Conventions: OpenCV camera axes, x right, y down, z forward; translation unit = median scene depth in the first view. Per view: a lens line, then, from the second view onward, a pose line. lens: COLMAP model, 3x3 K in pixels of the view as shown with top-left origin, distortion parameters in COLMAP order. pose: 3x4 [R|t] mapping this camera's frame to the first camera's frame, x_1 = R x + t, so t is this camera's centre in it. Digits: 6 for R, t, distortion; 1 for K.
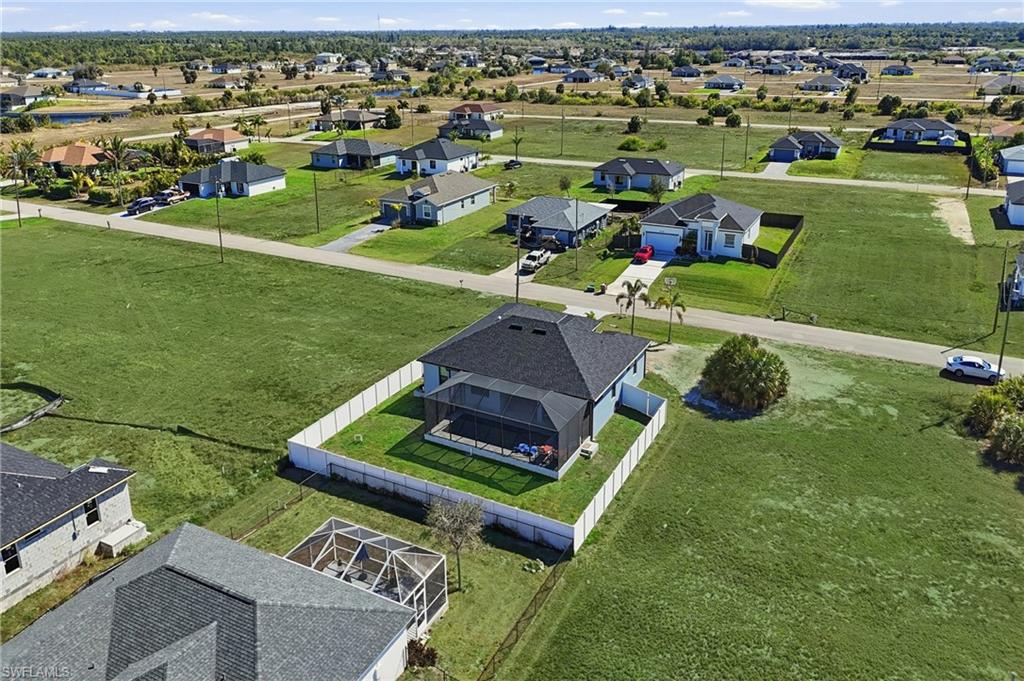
lens RADIAL K [[737.1, 0, 512.0], [0, 737.1, 340.5], [0, 0, 1]] dist [0.089619, -0.094158]
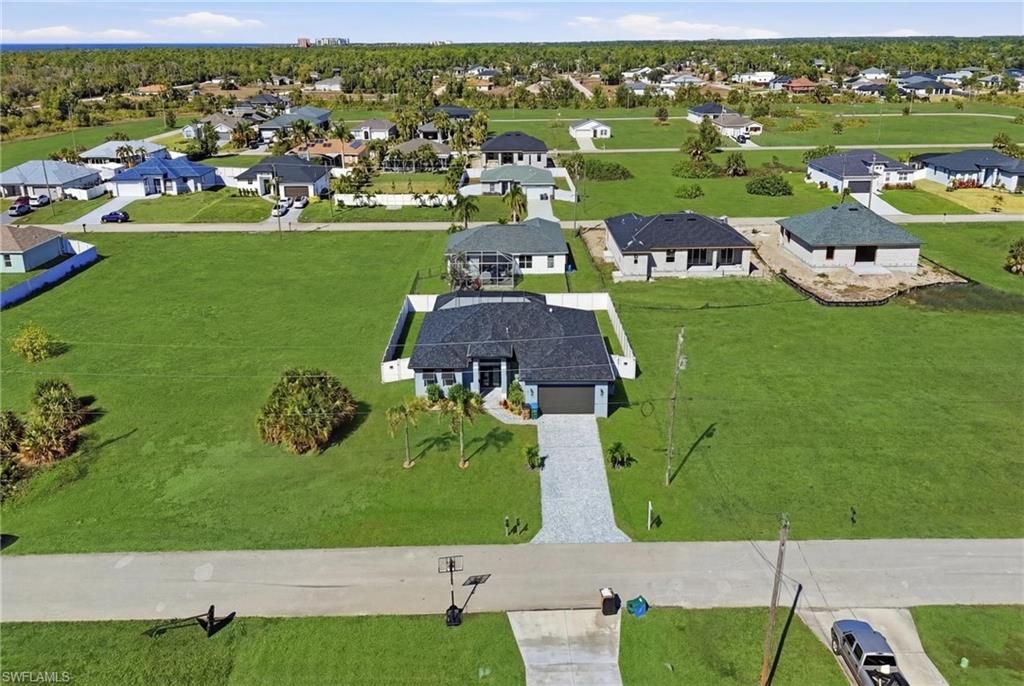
lens RADIAL K [[743.8, 0, 512.0], [0, 743.8, 343.0], [0, 0, 1]] dist [0.002493, 0.000859]
pose [[-0.873247, 0.199560, -0.444540, 0.309707], [-0.177534, 0.719288, 0.671644, -0.426860], [0.453786, 0.665432, -0.592687, 1.029620]]
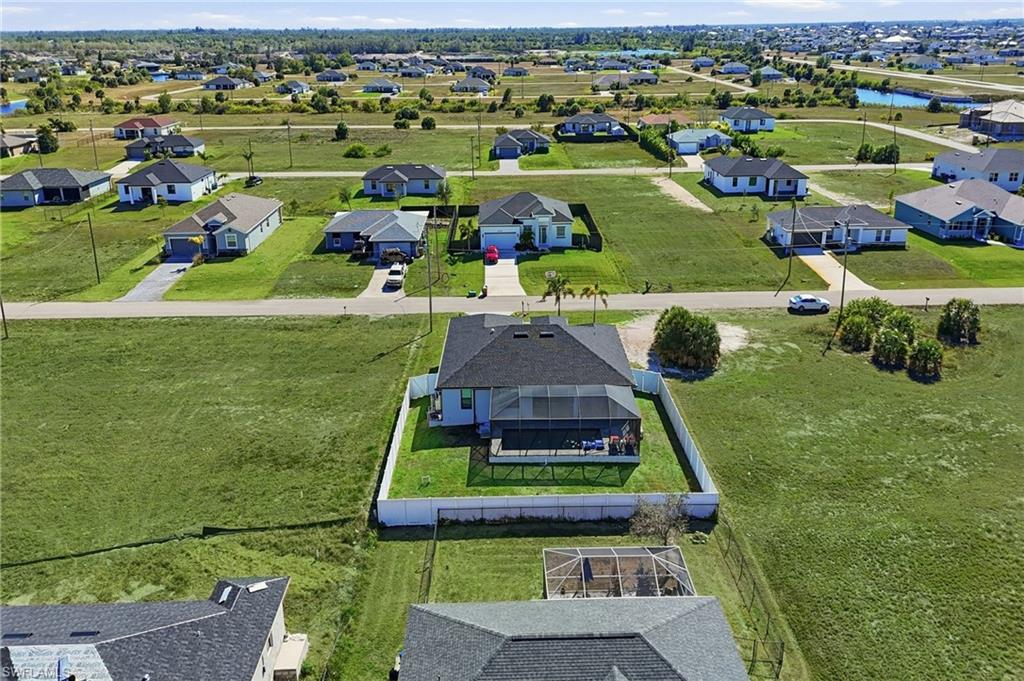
lens RADIAL K [[737.1, 0, 512.0], [0, 737.1, 340.5], [0, 0, 1]] dist [0.089619, -0.094158]
pose [[0.875014, -0.188927, 0.445709, -0.286516], [0.190263, 0.980824, 0.042228, -0.035348], [-0.445141, 0.047852, 0.894181, 0.057079]]
